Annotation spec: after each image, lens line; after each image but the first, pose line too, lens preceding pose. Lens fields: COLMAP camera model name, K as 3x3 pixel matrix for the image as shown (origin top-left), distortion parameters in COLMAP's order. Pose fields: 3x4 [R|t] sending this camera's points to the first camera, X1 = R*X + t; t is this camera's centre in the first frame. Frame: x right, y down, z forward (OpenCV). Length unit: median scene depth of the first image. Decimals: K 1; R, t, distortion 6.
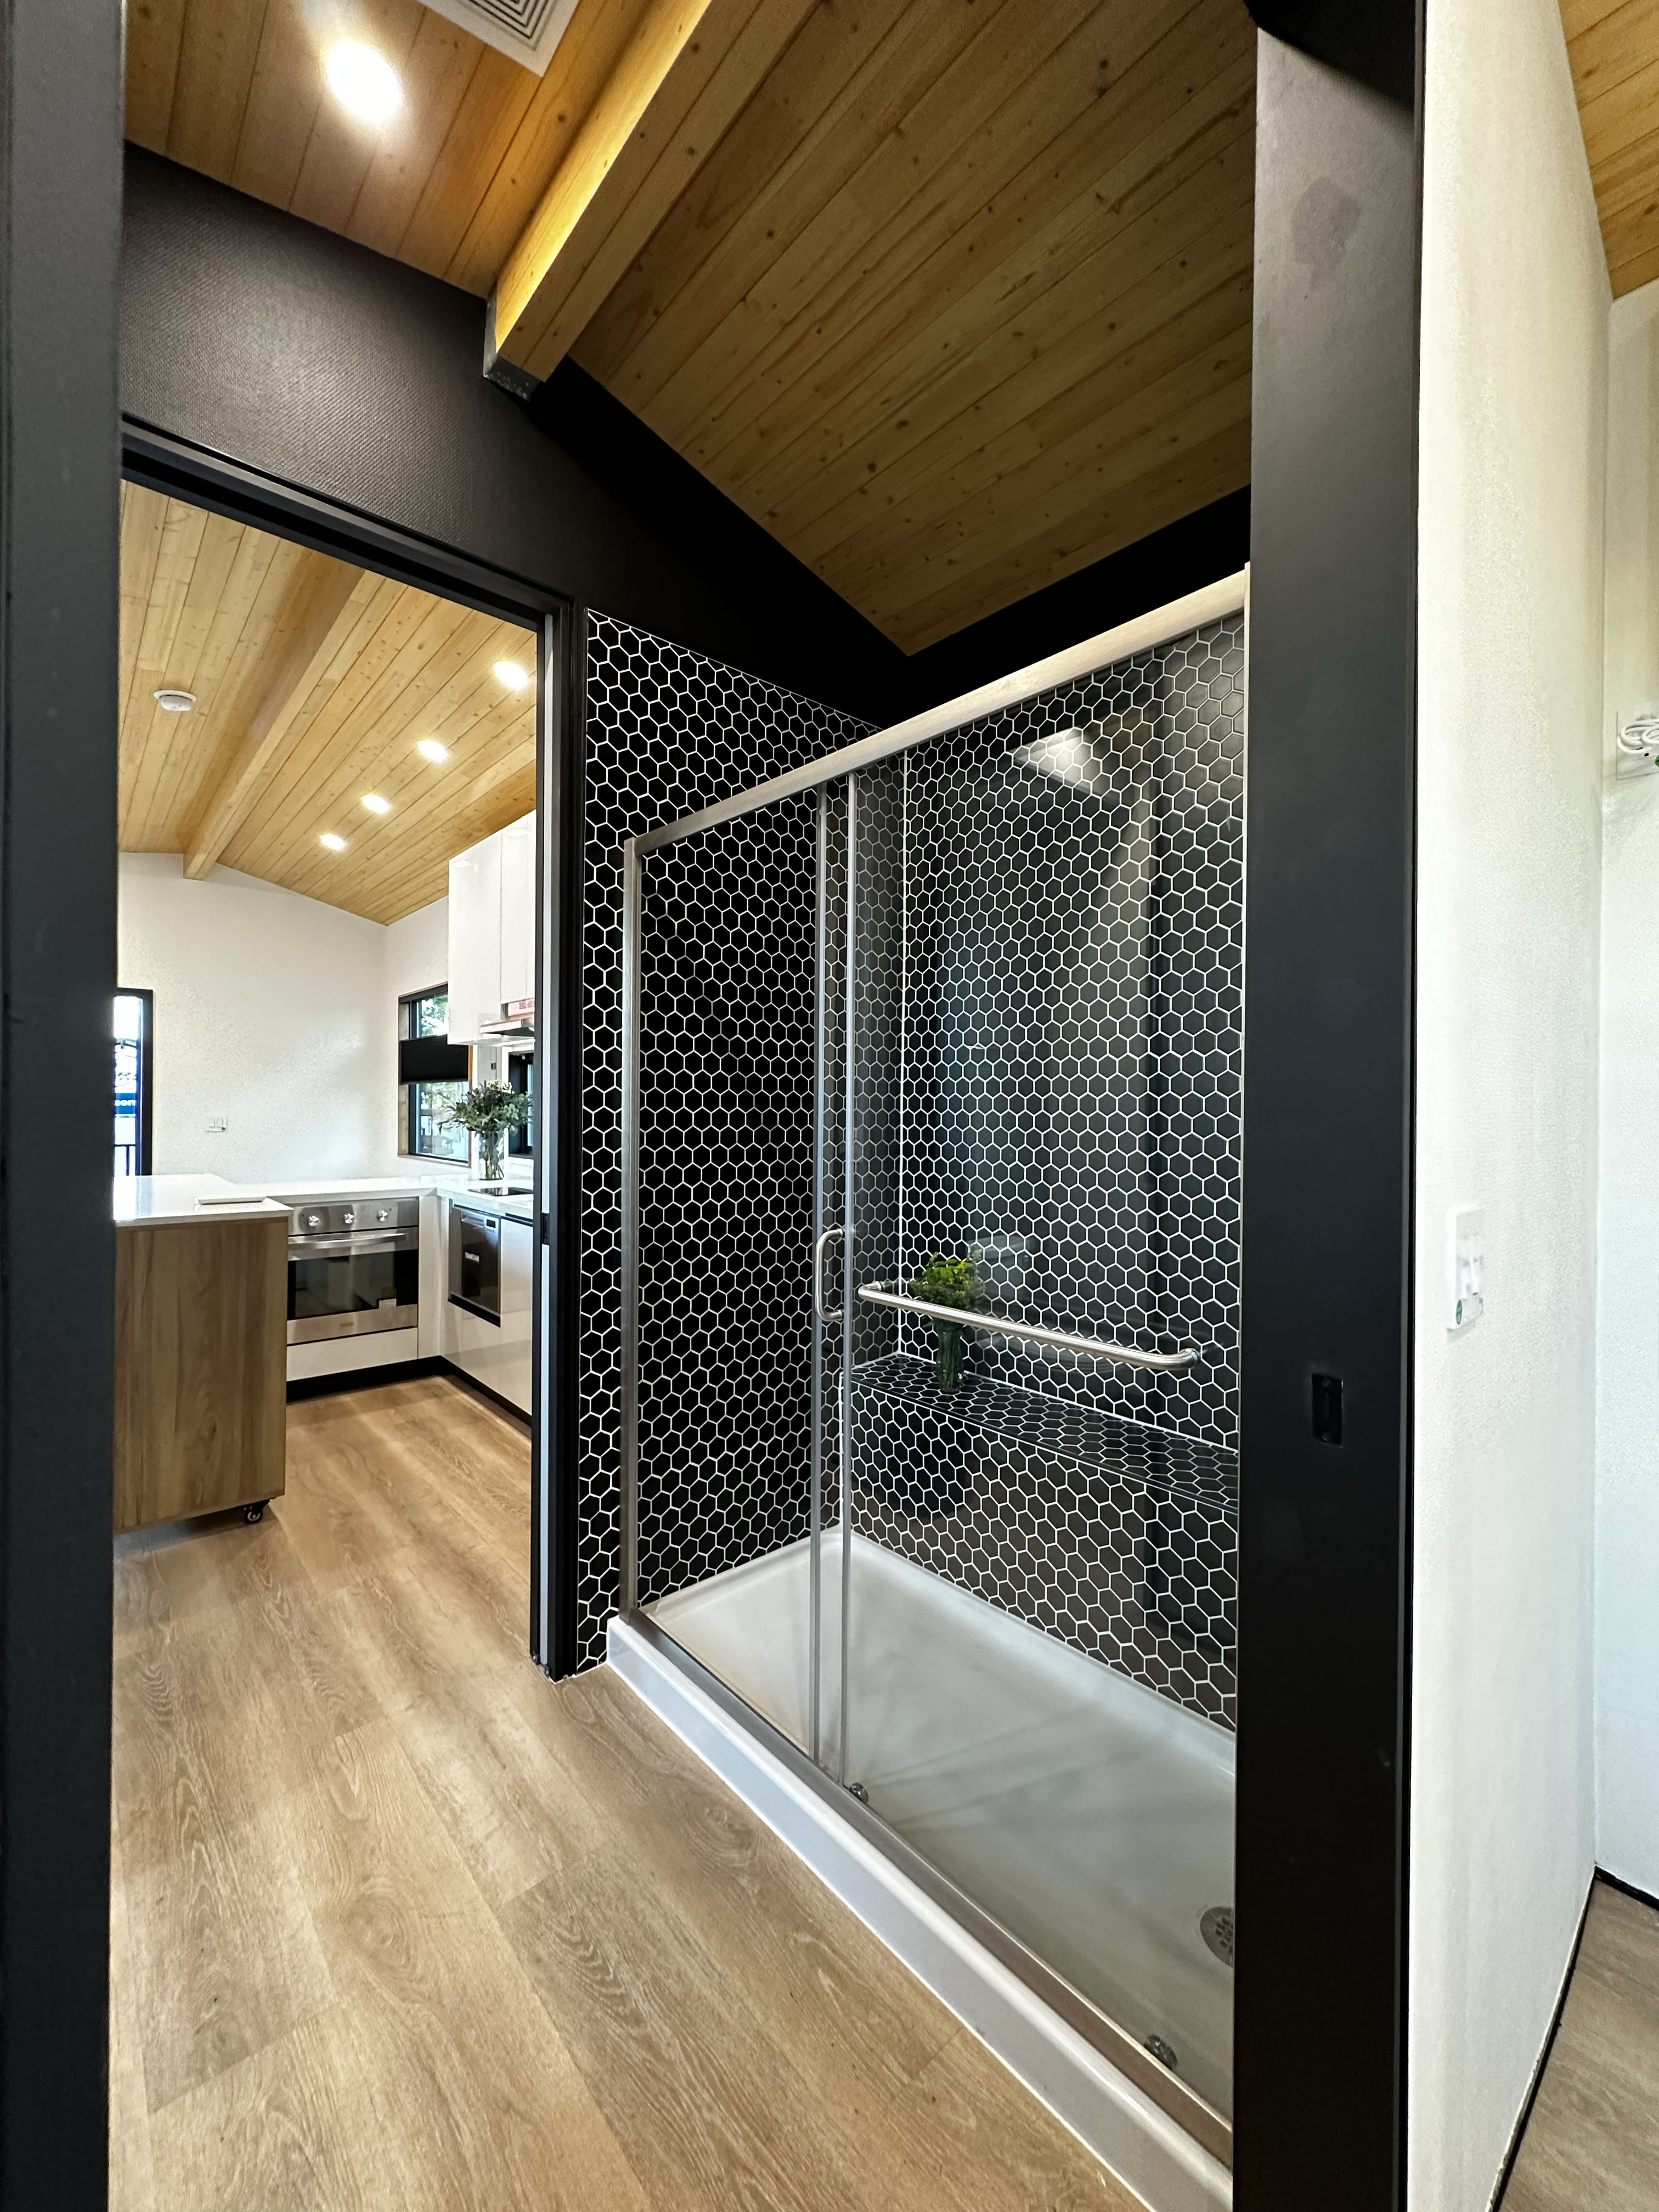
lens RADIAL K [[879.5, 0, 836.1], [0, 879.5, 1105.9], [0, 0, 1]] dist [0.000947, 0.000047]
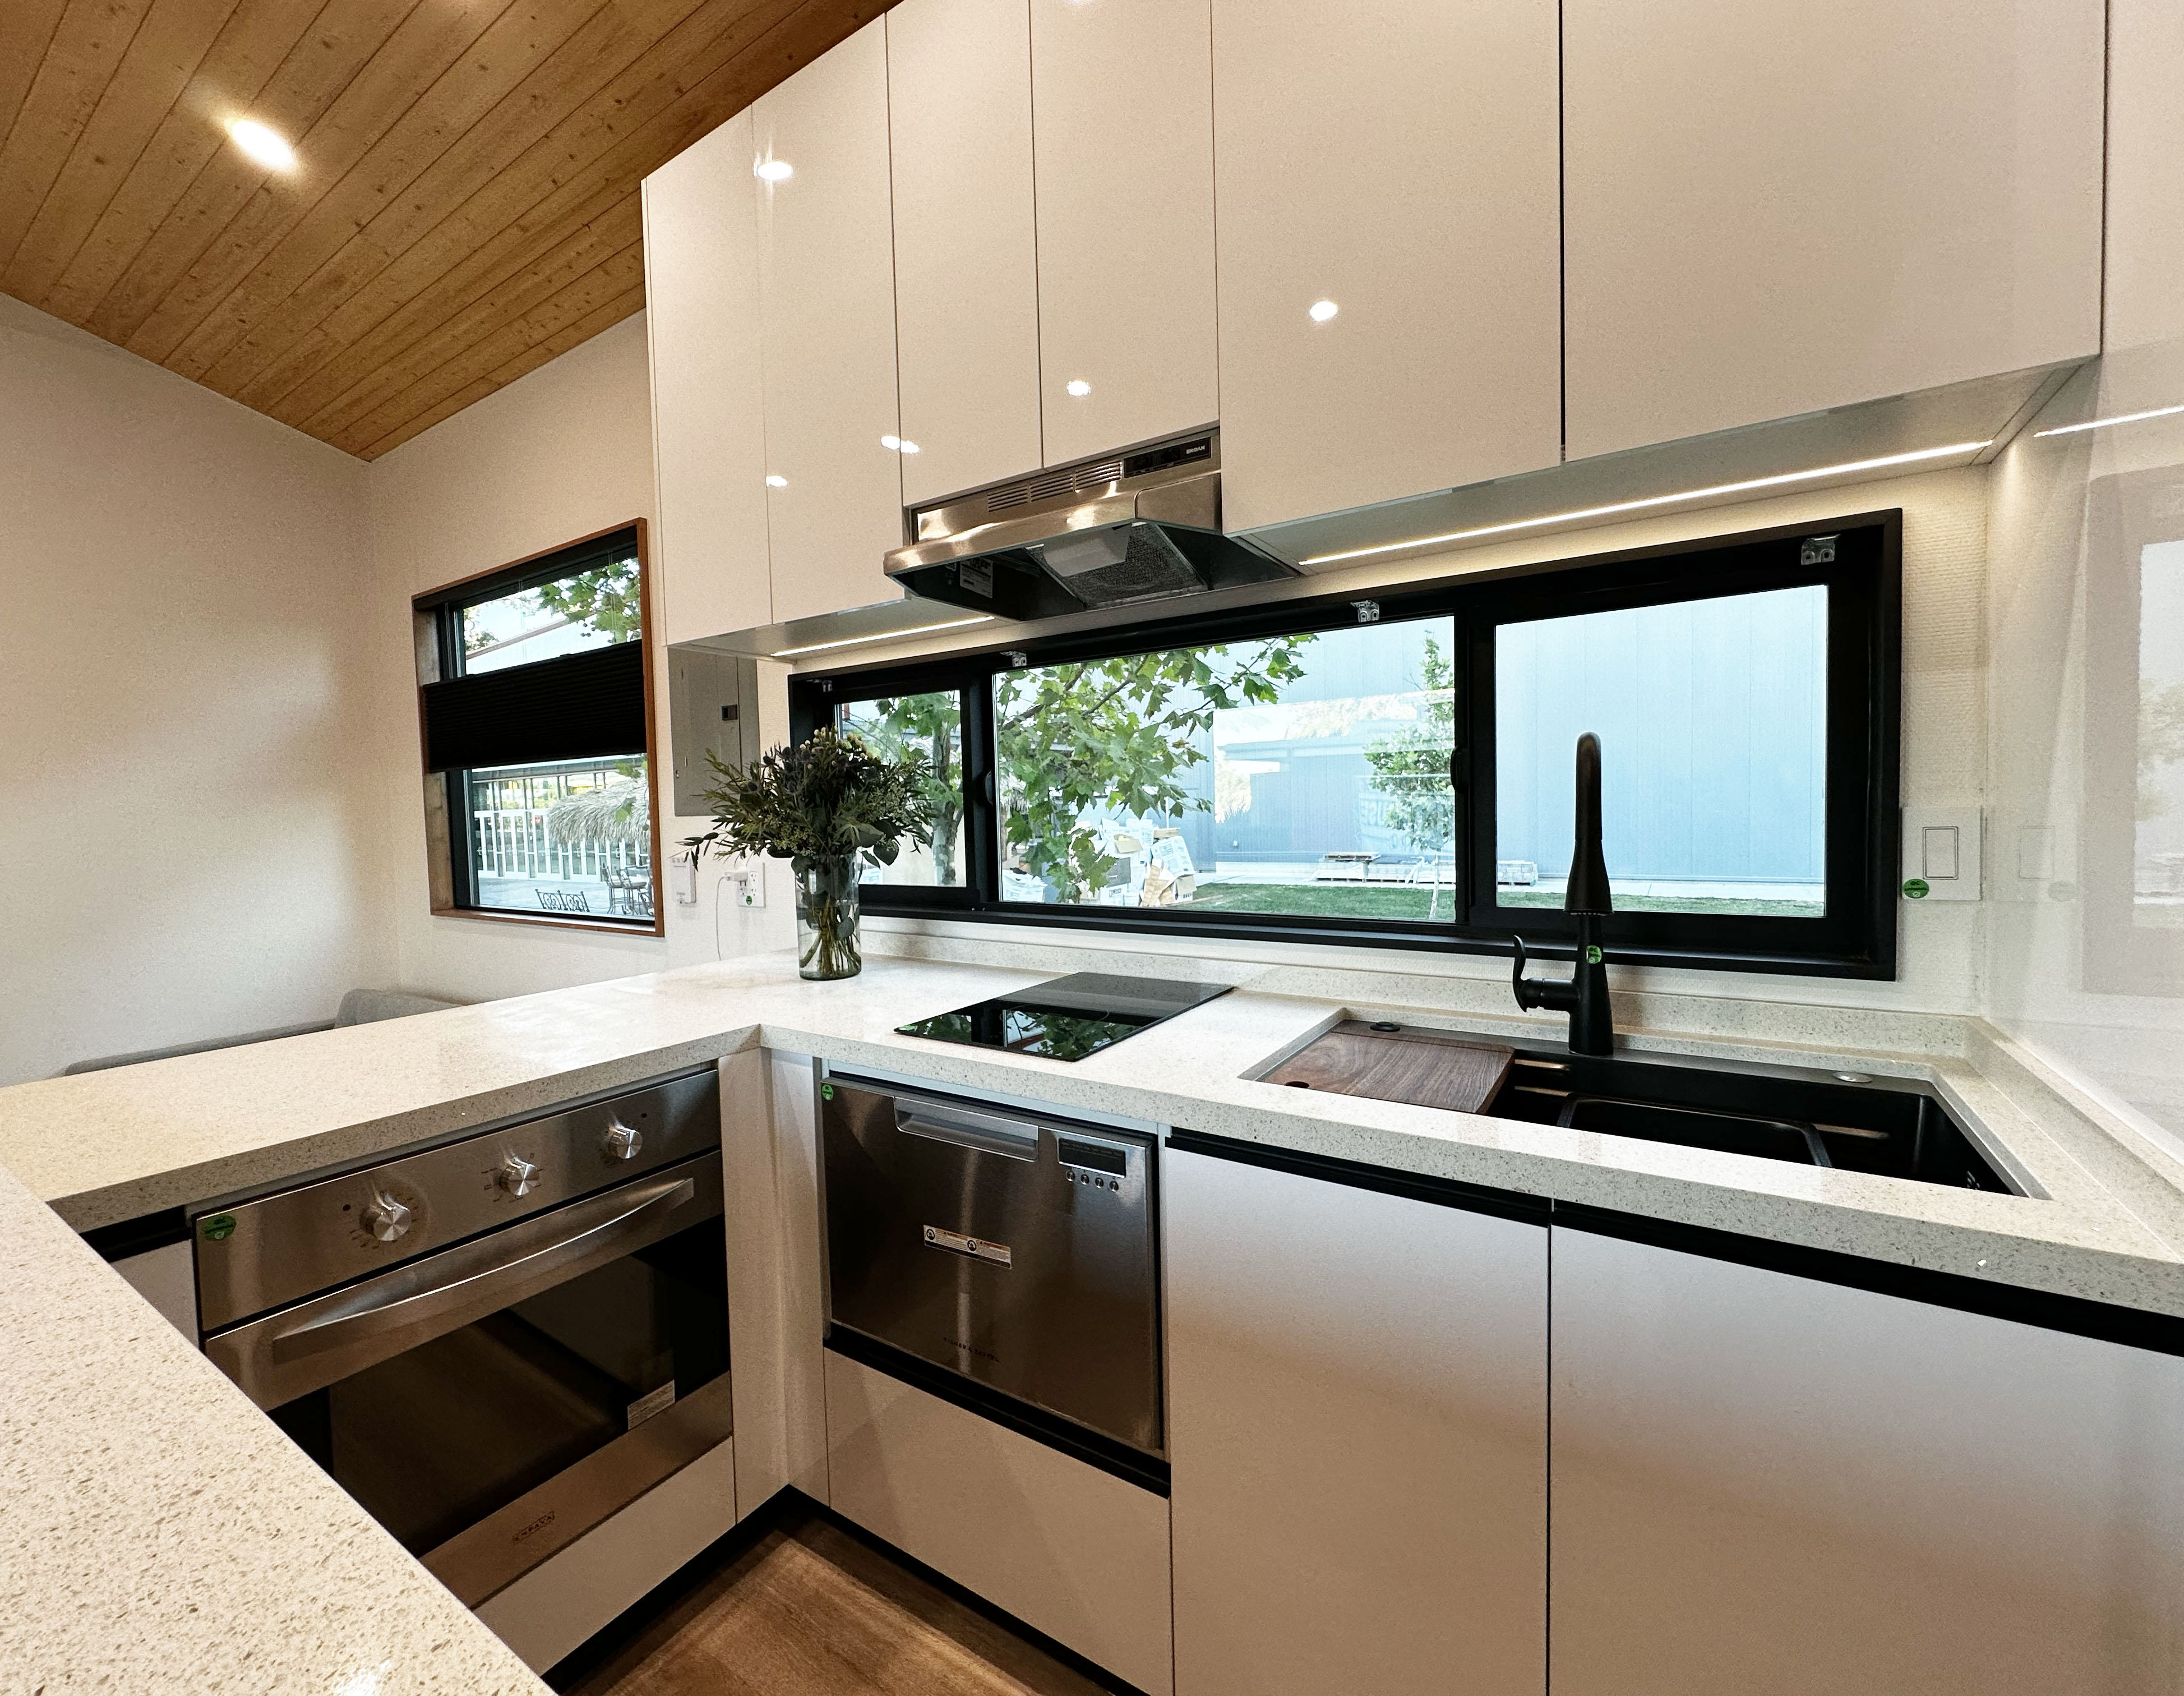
lens RADIAL K [[900.6, 0, 1093.7], [0, 900.6, 847.4], [0, 0, 1]] dist [-0.001604, 0.000247]
pose [[0.963381, -0.044275, 0.264454, -0.281317], [0.032980, 0.998350, 0.047000, 0.007429], [-0.266099, -0.036557, 0.963252, 0.421674]]
